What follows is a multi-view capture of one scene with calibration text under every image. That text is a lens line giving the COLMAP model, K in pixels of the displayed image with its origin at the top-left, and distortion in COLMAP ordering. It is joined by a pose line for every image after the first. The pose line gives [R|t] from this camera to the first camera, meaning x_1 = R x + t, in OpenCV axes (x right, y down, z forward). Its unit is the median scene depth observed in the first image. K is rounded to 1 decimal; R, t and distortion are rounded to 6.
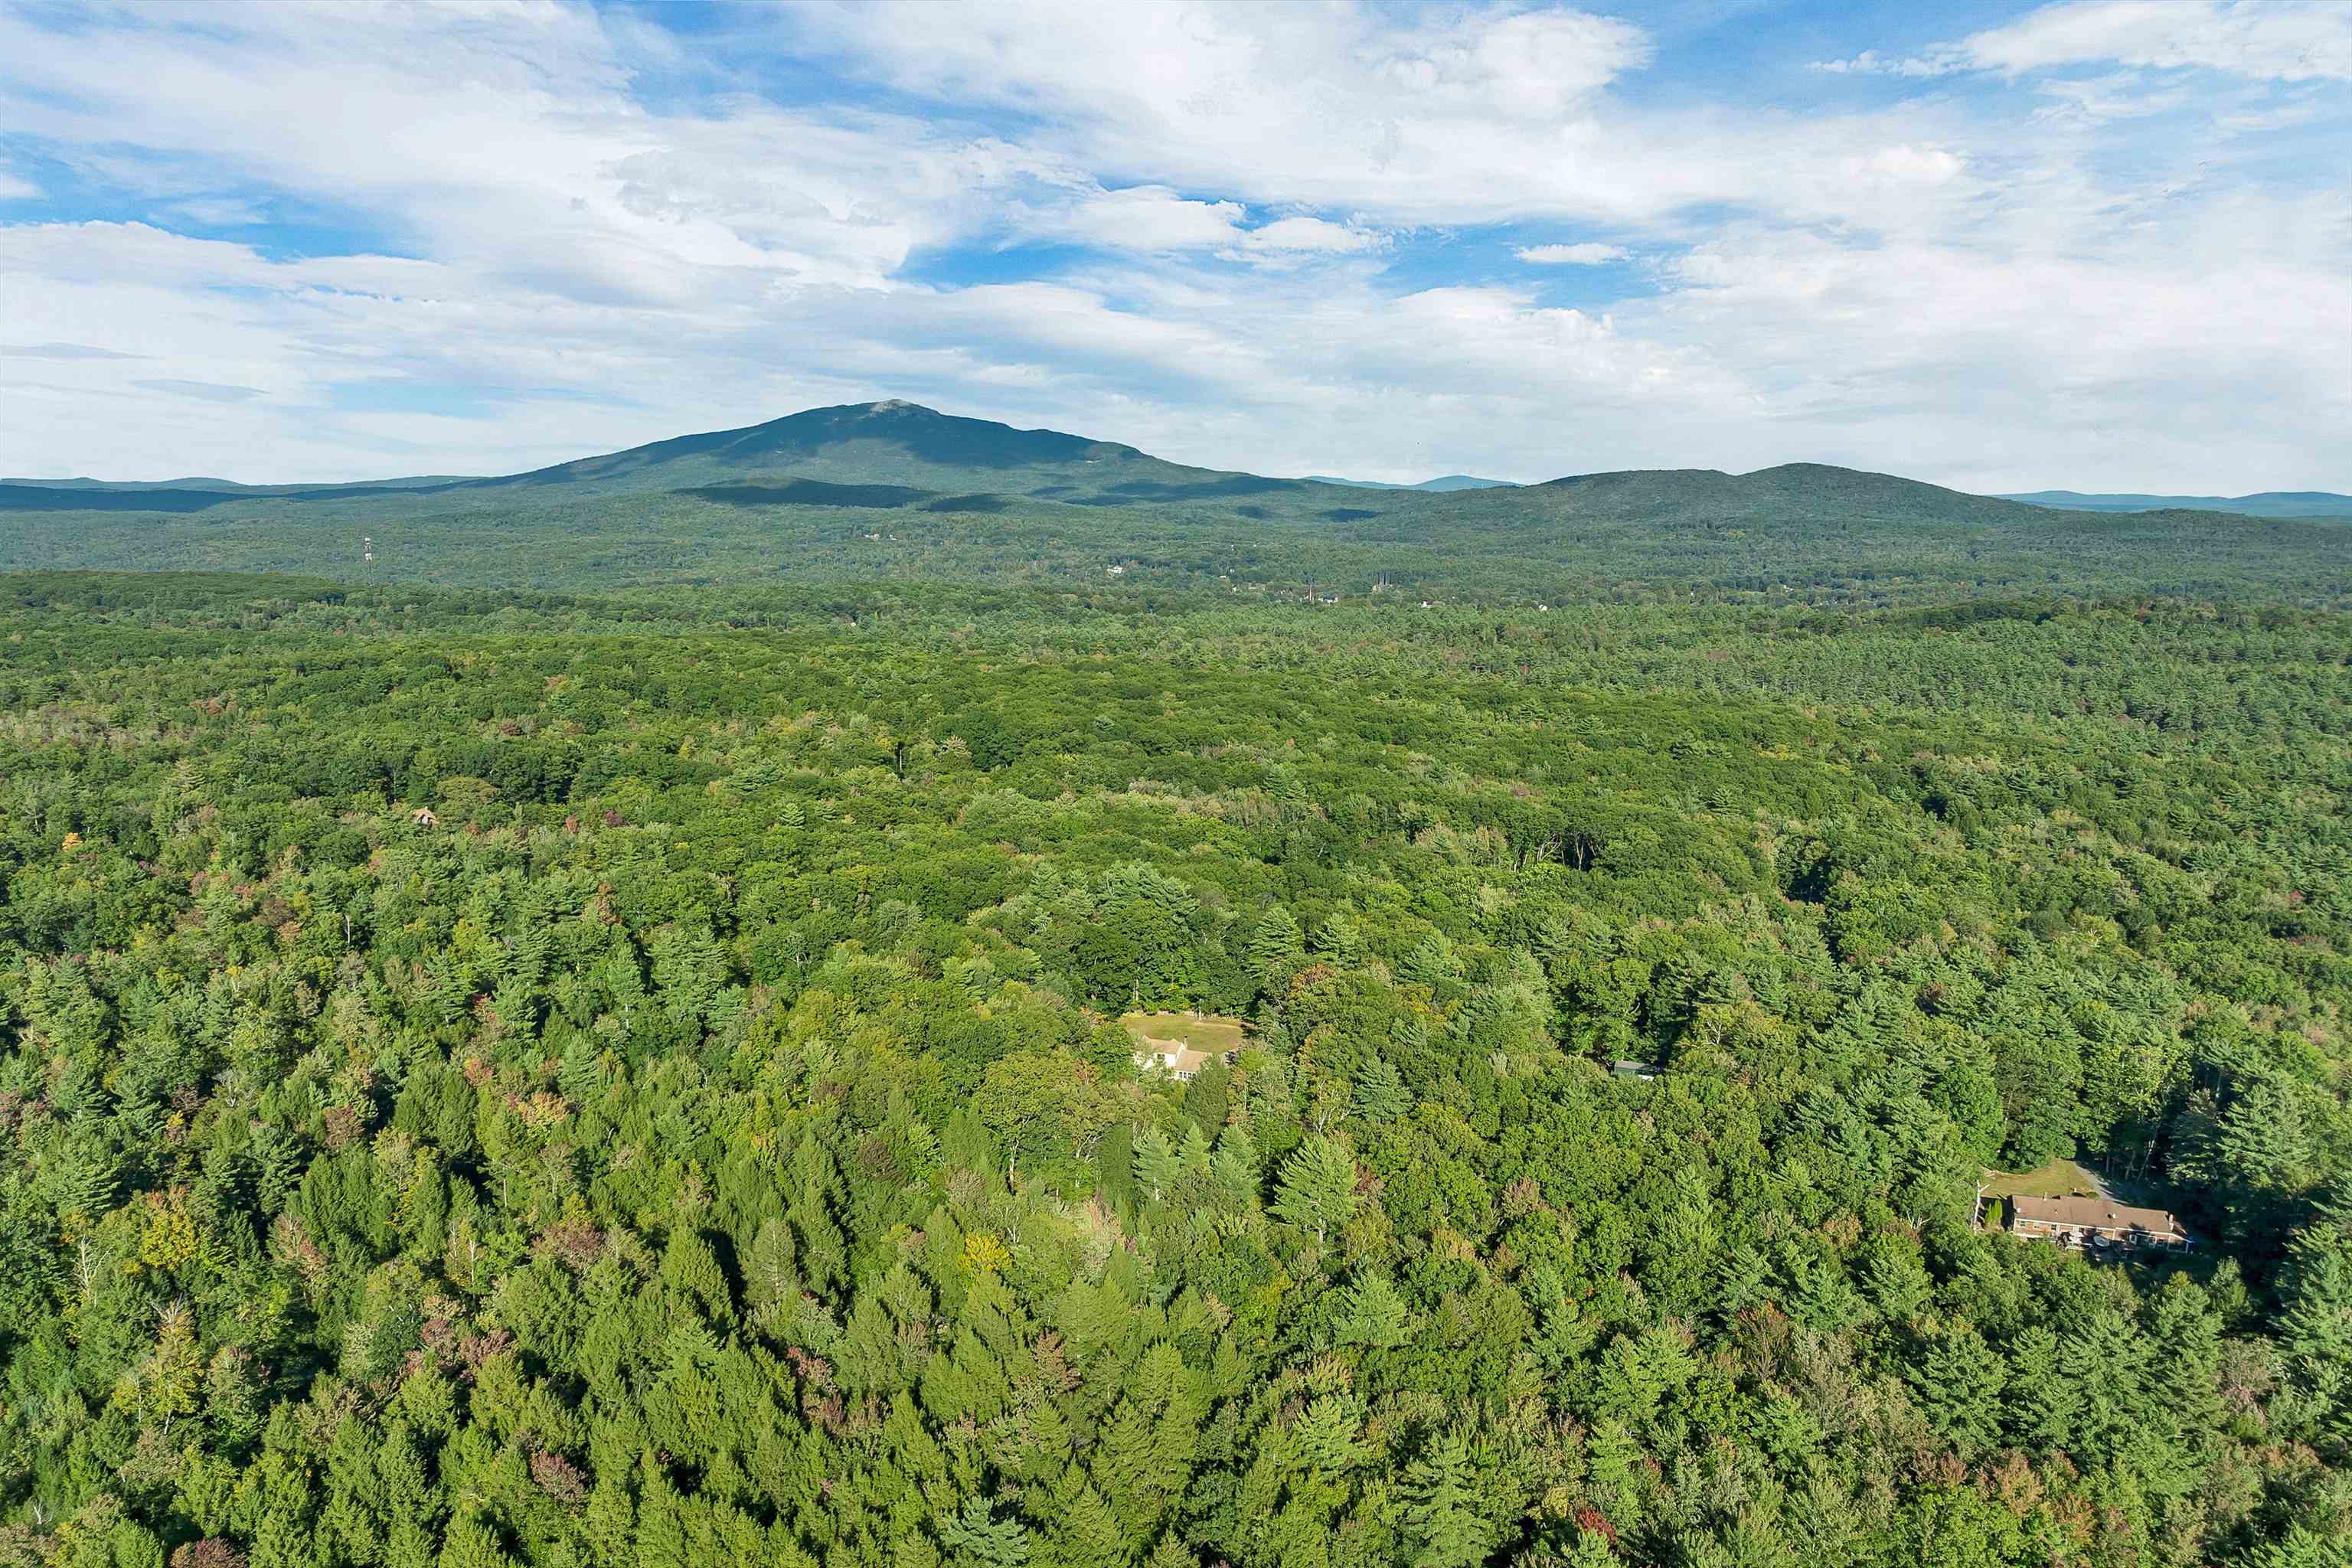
lens RADIAL K [[1703.2, 0, 1182.3], [0, 1703.2, 880.7], [0, 0, 1]] dist [-0.036987, 0.011052]
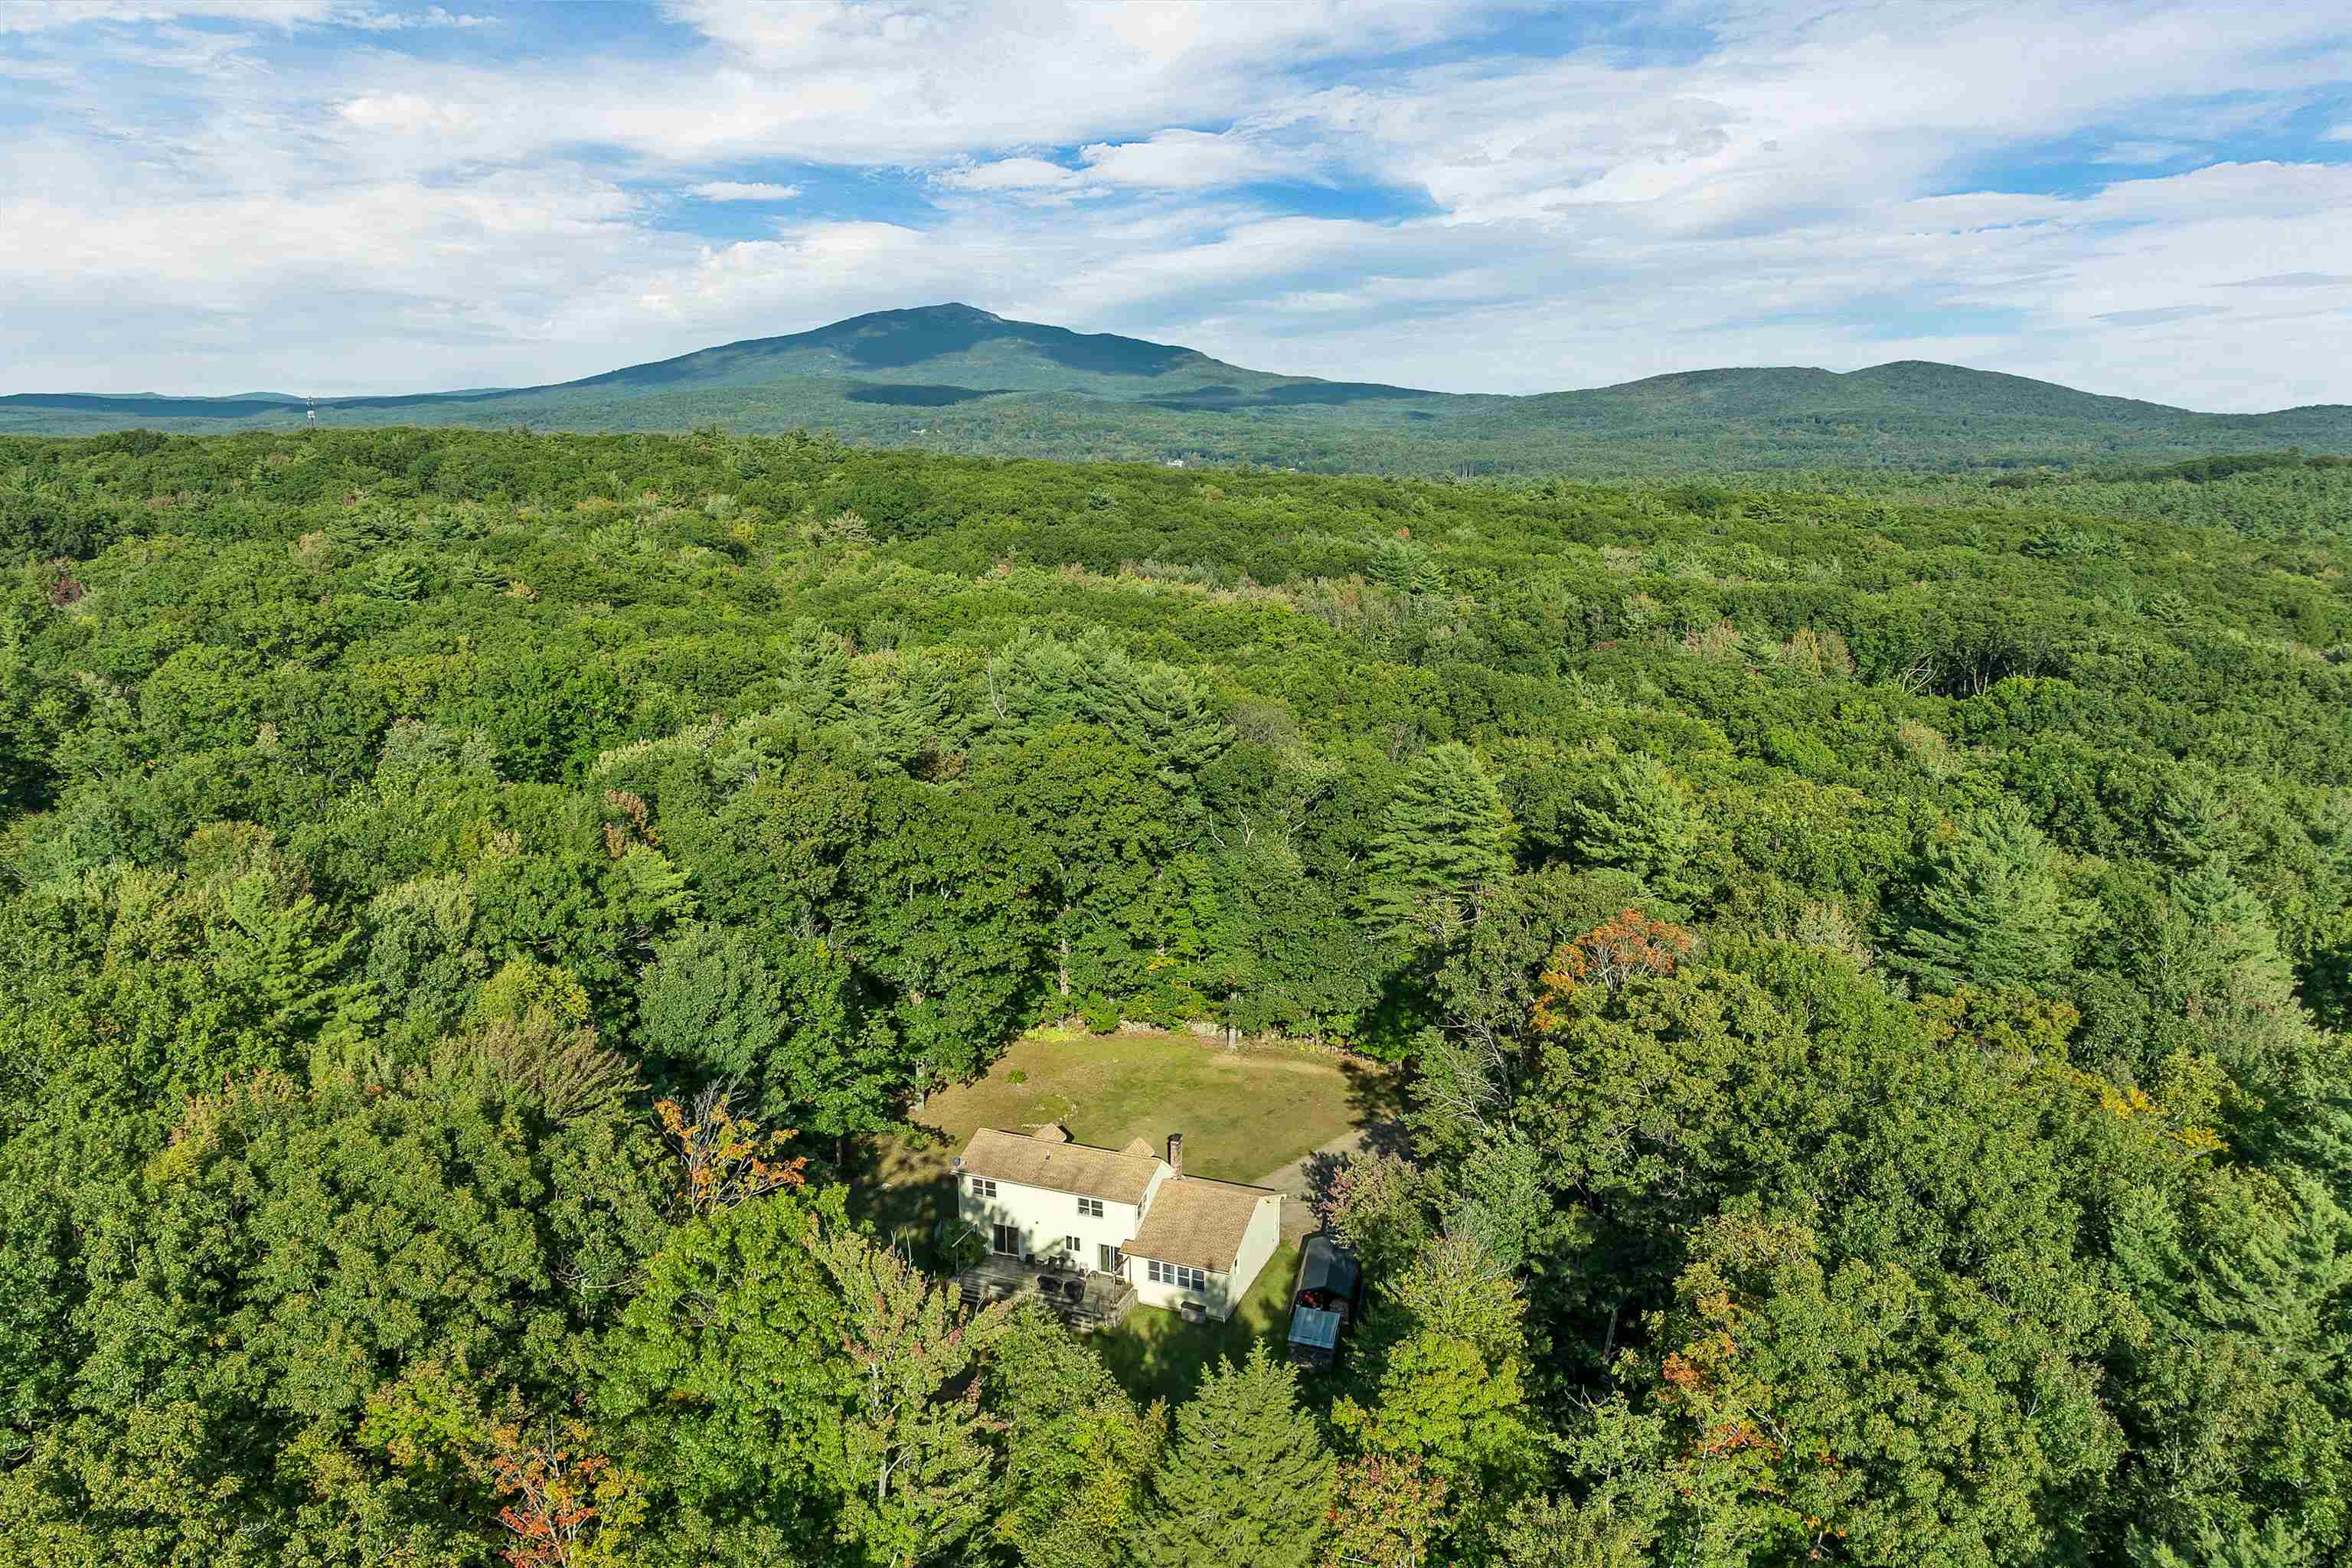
lens RADIAL K [[1703.2, 0, 1182.3], [0, 1703.2, 880.7], [0, 0, 1]] dist [-0.036987, 0.011052]
pose [[0.999246, 0.009369, -0.037681, 0.013218], [-0.007657, 0.998943, 0.045319, 0.027971], [0.038066, -0.044996, 0.998262, 0.629473]]
